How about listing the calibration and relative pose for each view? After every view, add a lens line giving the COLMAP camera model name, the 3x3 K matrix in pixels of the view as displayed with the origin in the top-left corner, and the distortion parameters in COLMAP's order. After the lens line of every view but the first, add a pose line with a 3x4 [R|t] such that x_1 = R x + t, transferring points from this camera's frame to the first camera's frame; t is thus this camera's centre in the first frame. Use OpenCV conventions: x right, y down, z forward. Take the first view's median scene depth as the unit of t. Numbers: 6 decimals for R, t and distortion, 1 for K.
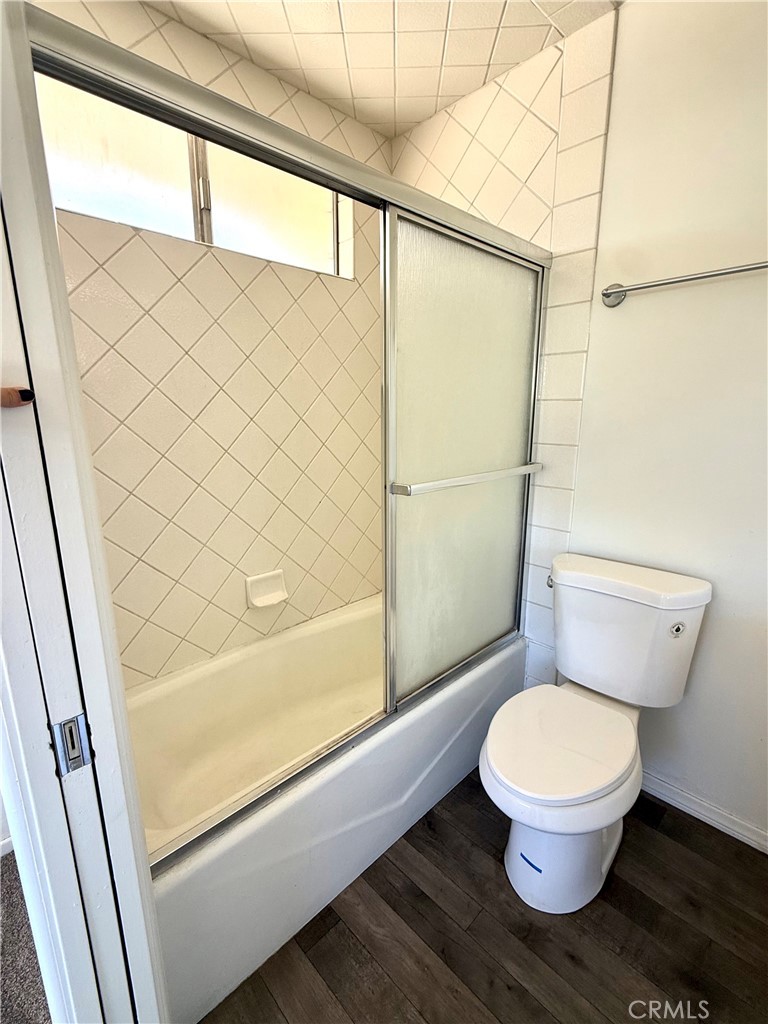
lens RADIAL K [[463.8, 0, 385.5], [0, 463.8, 514.4], [0, 0, 1]] dist [0.000545, -0.000731]
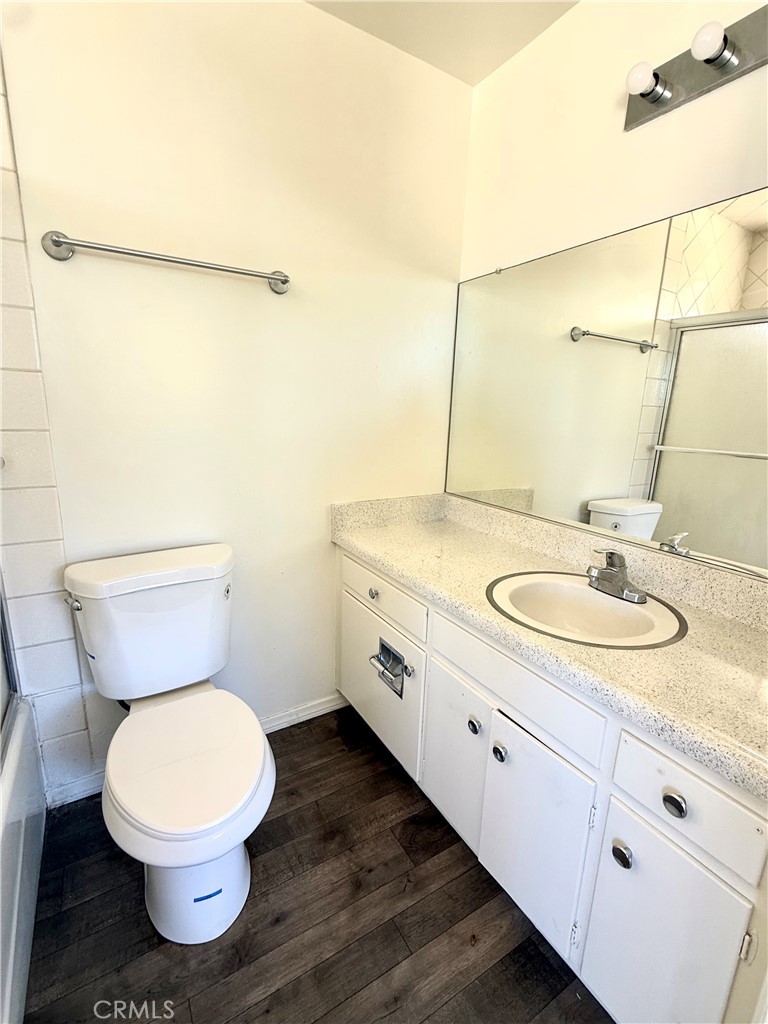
lens RADIAL K [[463.8, 0, 385.3], [0, 463.8, 511.1], [0, 0, 1]] dist [0.000545, -0.000731]
pose [[0.214795, -0.203775, 0.955164, -0.321751], [0.171554, 0.970658, 0.168501, -0.064181], [-0.961474, 0.127669, 0.243451, 0.361787]]
